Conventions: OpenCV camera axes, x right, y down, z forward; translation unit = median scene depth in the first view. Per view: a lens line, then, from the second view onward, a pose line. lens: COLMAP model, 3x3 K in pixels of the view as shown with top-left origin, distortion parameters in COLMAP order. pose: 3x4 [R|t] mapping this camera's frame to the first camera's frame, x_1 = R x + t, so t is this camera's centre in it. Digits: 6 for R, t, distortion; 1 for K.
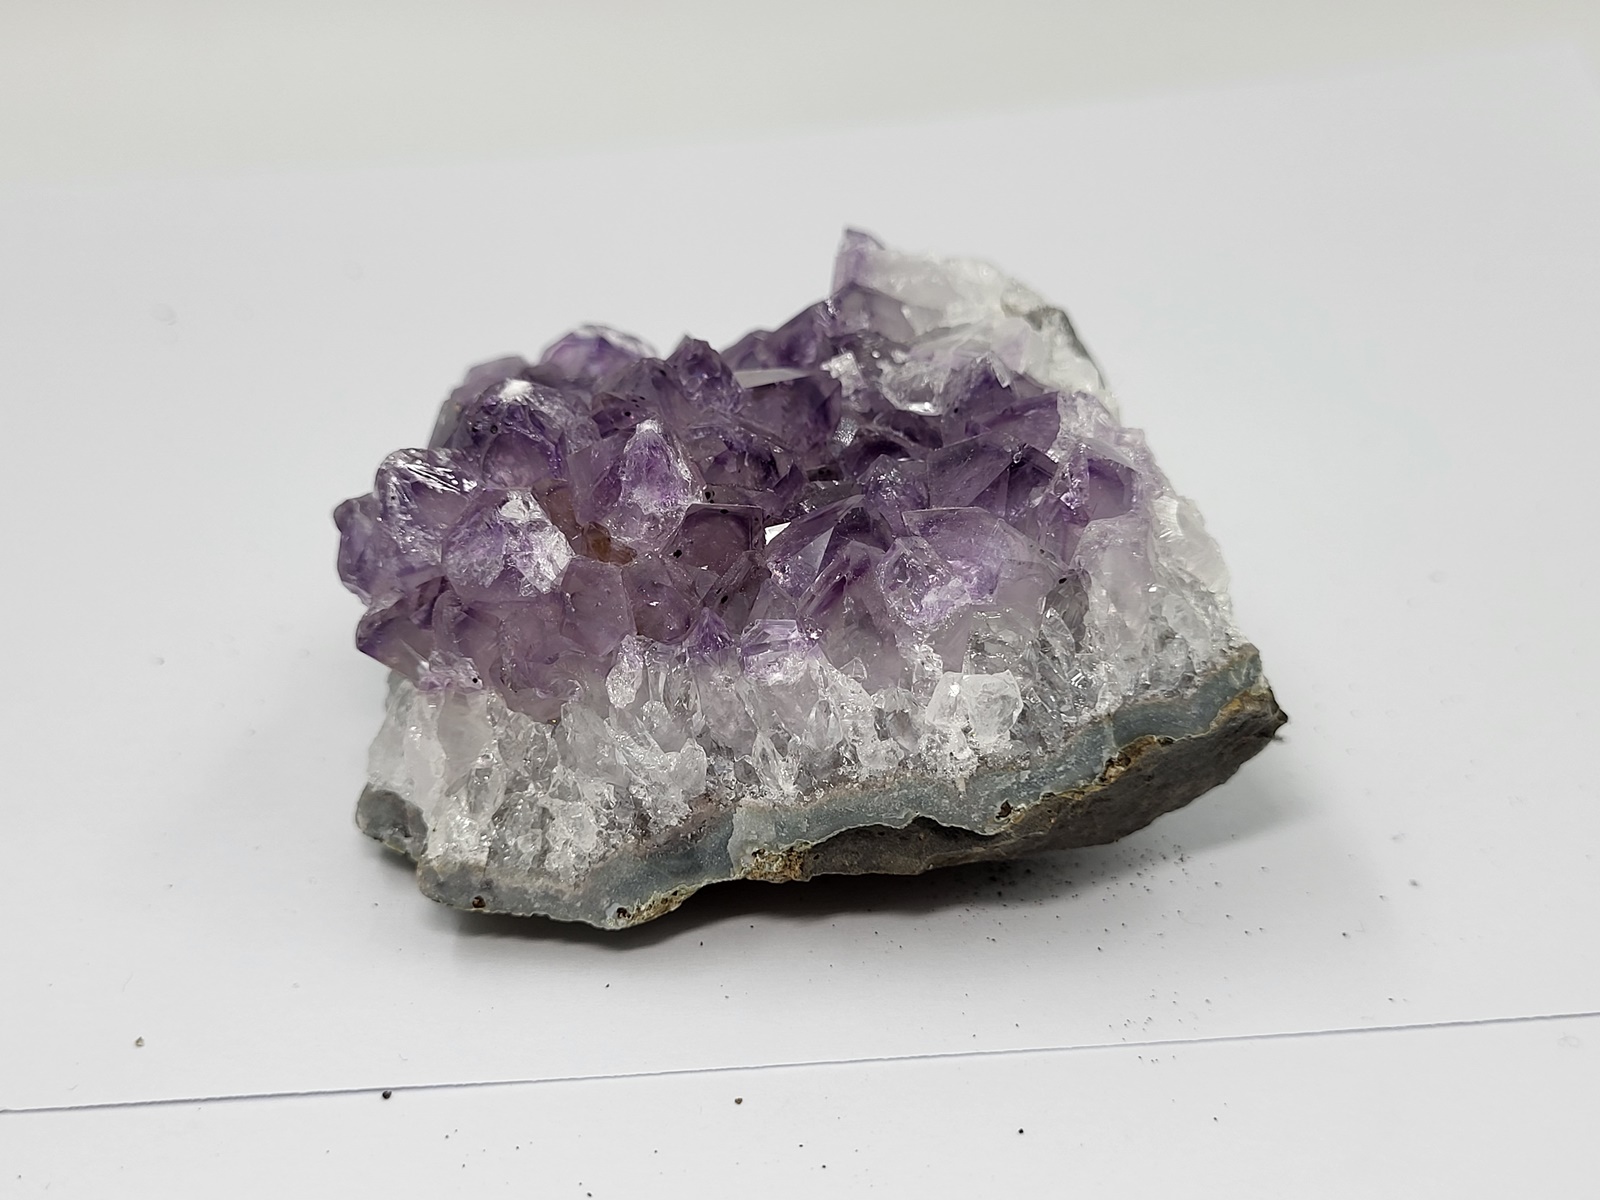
lens RADIAL K [[1211.7, 0, 792.7], [0, 1211.7, 598.7], [0, 0, 1]] dist [0.002028, -0.001236]
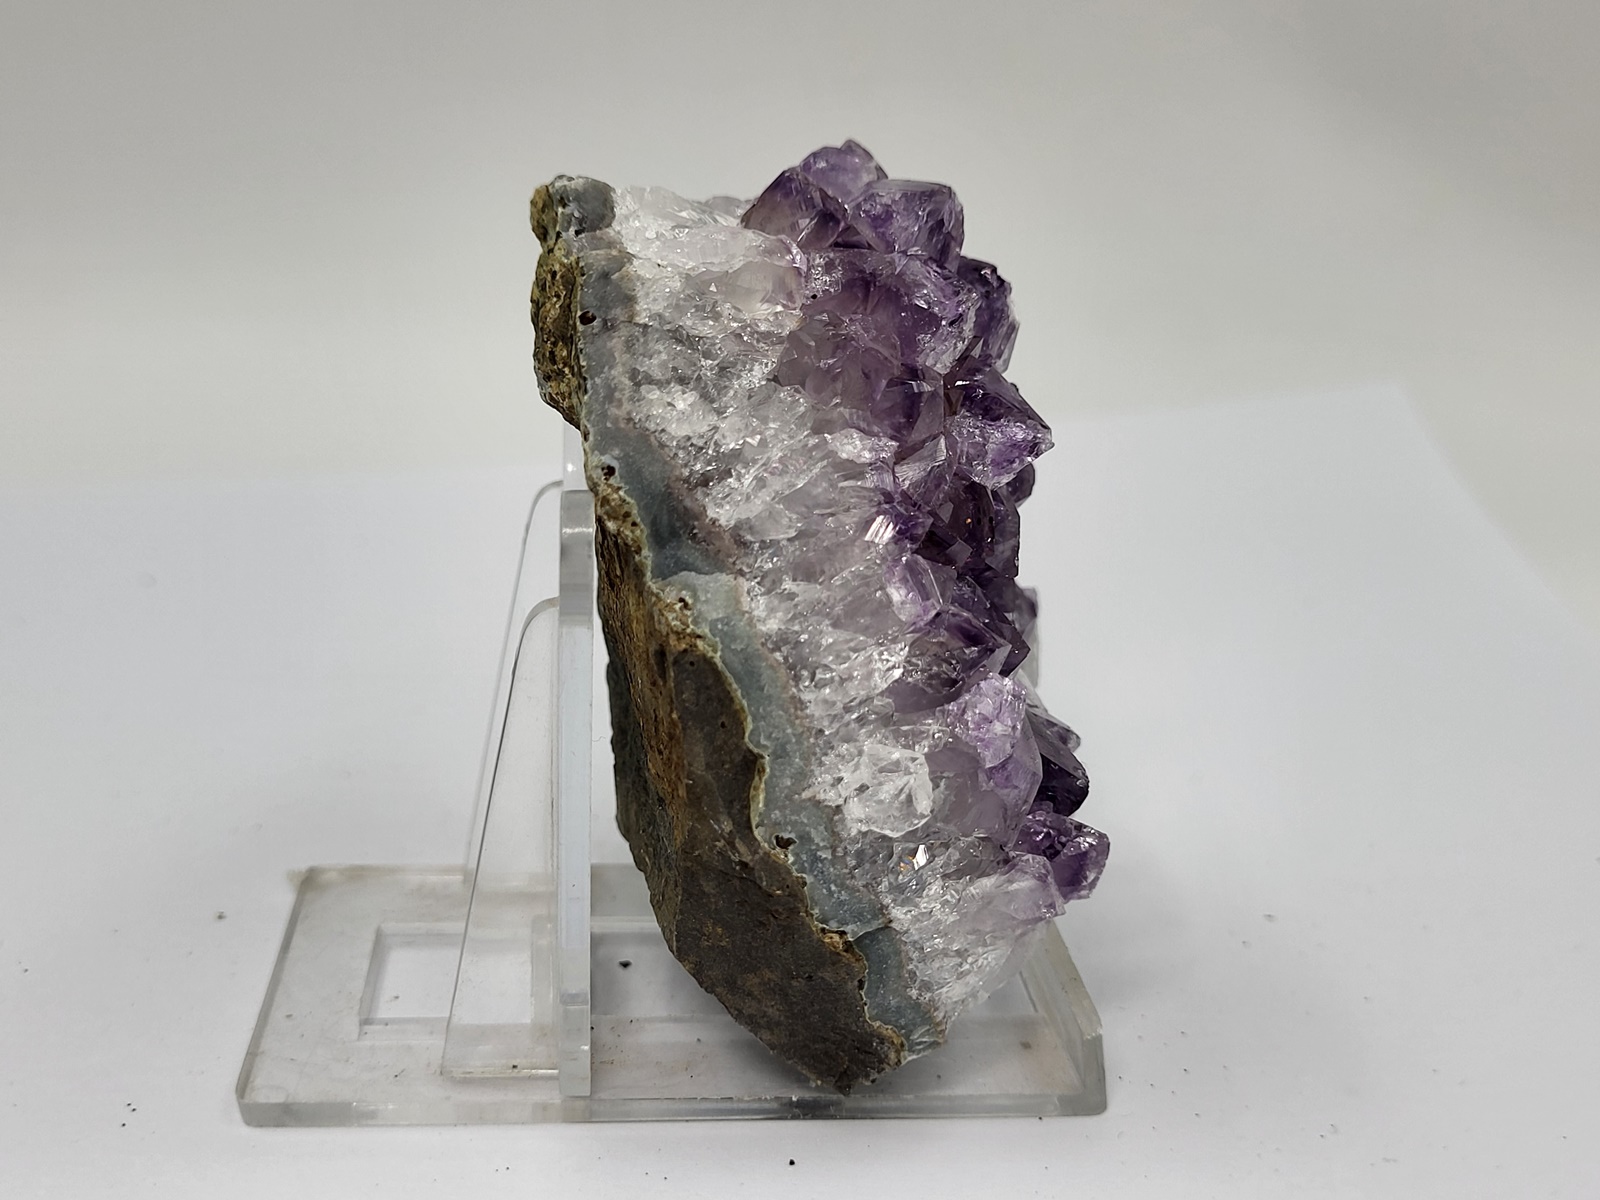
lens RADIAL K [[1211.7, 0, 800.1], [0, 1211.7, 607.4], [0, 0, 1]] dist [0.002028, -0.001236]
pose [[0.145088, 0.987669, 0.058811, -0.070332], [-0.933796, 0.156338, -0.321844, 0.443107], [-0.327070, -0.008222, 0.944964, 0.057424]]
